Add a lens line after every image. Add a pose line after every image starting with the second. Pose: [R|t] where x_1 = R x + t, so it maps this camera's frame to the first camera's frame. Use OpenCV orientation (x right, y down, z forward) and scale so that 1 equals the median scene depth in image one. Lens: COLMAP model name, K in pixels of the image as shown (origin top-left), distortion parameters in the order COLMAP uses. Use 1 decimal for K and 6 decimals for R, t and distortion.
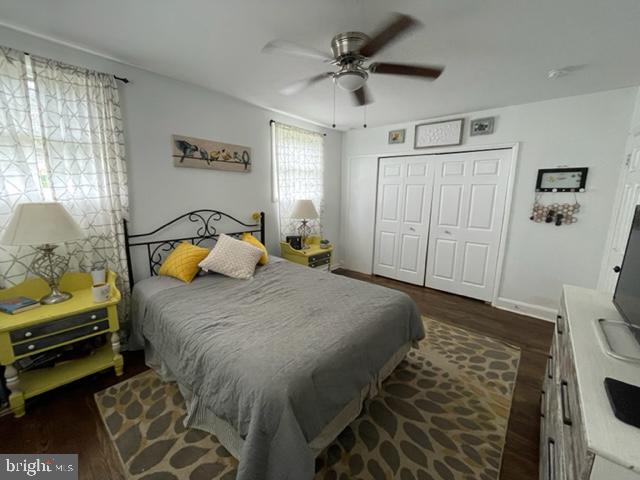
lens RADIAL K [[256.5, 0, 318.4], [0, 256.5, 238.0], [0, 0, 1]] dist [-0.002542, -0.000312]
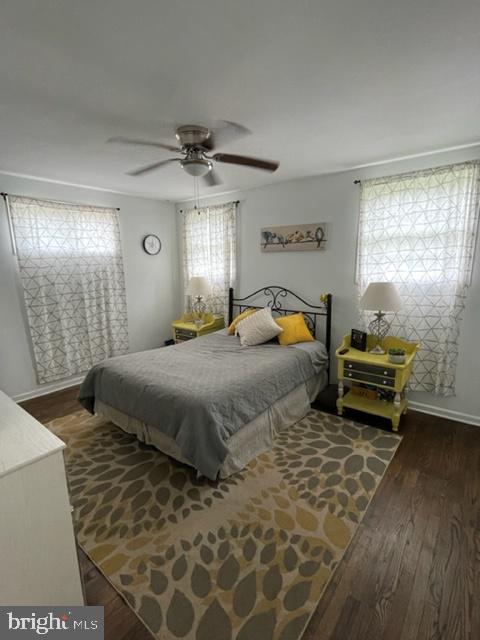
lens RADIAL K [[295.5, 0, 240.2], [0, 295.5, 319.4], [0, 0, 1]] dist [0.000510, 0.000192]
pose [[0.063520, 0.168734, -0.983613, 1.111955], [-0.162844, 0.974146, 0.156594, -0.180792], [0.984605, 0.150228, 0.089355, 0.903340]]
